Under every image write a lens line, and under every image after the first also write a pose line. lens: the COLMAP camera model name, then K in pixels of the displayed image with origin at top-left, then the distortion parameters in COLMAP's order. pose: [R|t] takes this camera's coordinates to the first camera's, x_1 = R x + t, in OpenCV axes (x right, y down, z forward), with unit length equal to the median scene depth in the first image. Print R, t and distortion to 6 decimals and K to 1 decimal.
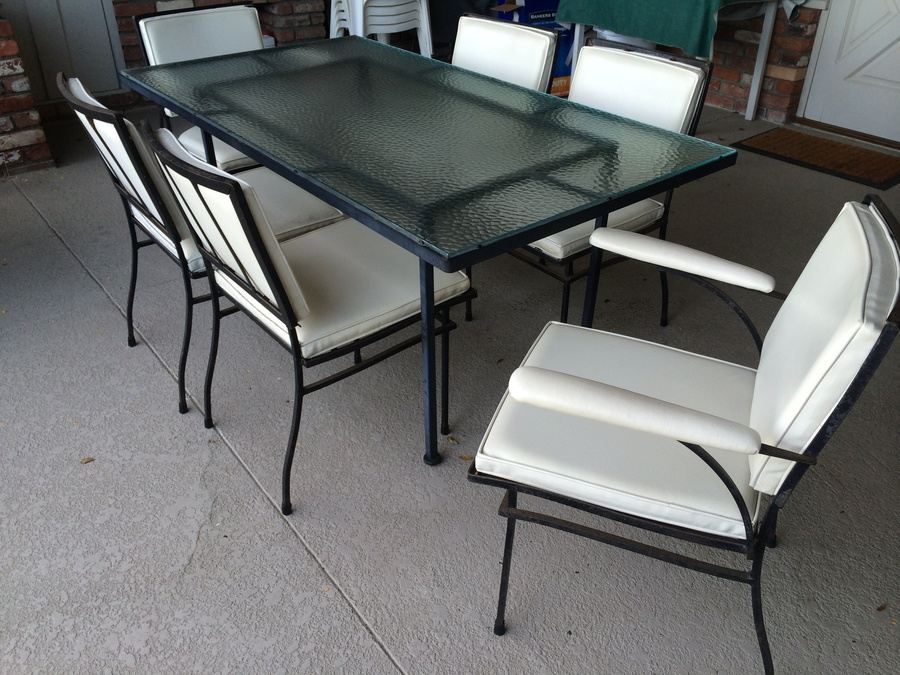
lens RADIAL K [[782.0, 0, 450.4], [0, 782.0, 323.7], [0, 0, 1]] dist [0.089916, -0.133171]
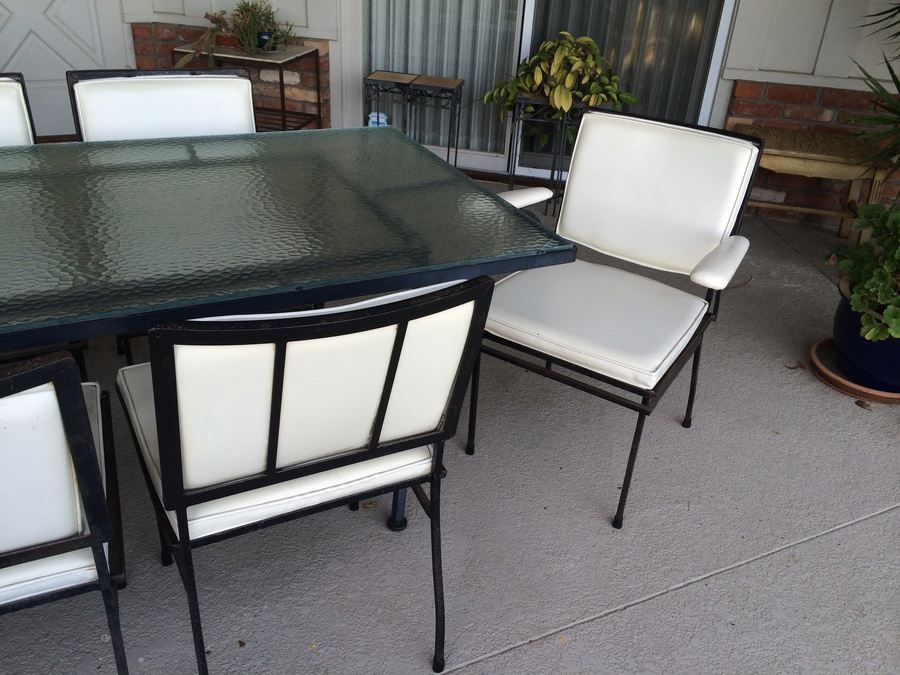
lens RADIAL K [[775.2, 0, 450.0], [0, 775.2, 337.5], [0, 0, 1]] dist [0.084727, -0.112537]
pose [[0.200094, -0.475809, 0.856486, -0.775507], [0.438107, 0.825354, 0.356163, -0.340233], [-0.876370, 0.303967, 0.373604, 0.619445]]
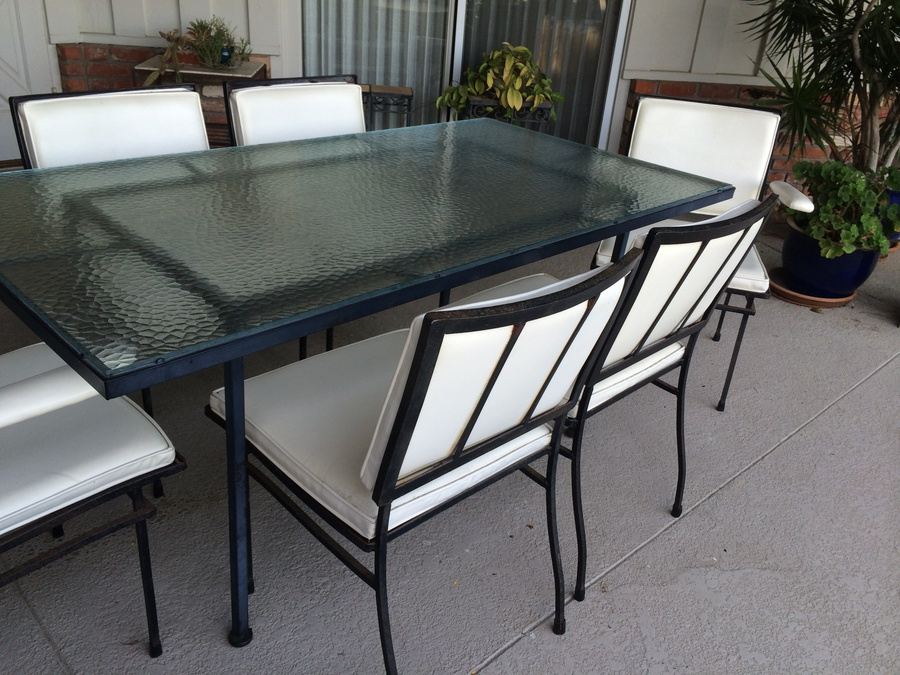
lens RADIAL K [[775.2, 0, 450.0], [0, 775.2, 337.5], [0, 0, 1]] dist [0.084727, -0.112537]
pose [[-0.112683, -0.463779, 0.878756, -1.050211], [0.427263, 0.775835, 0.464248, -0.601900], [-0.897078, 0.427773, 0.110732, 1.117346]]
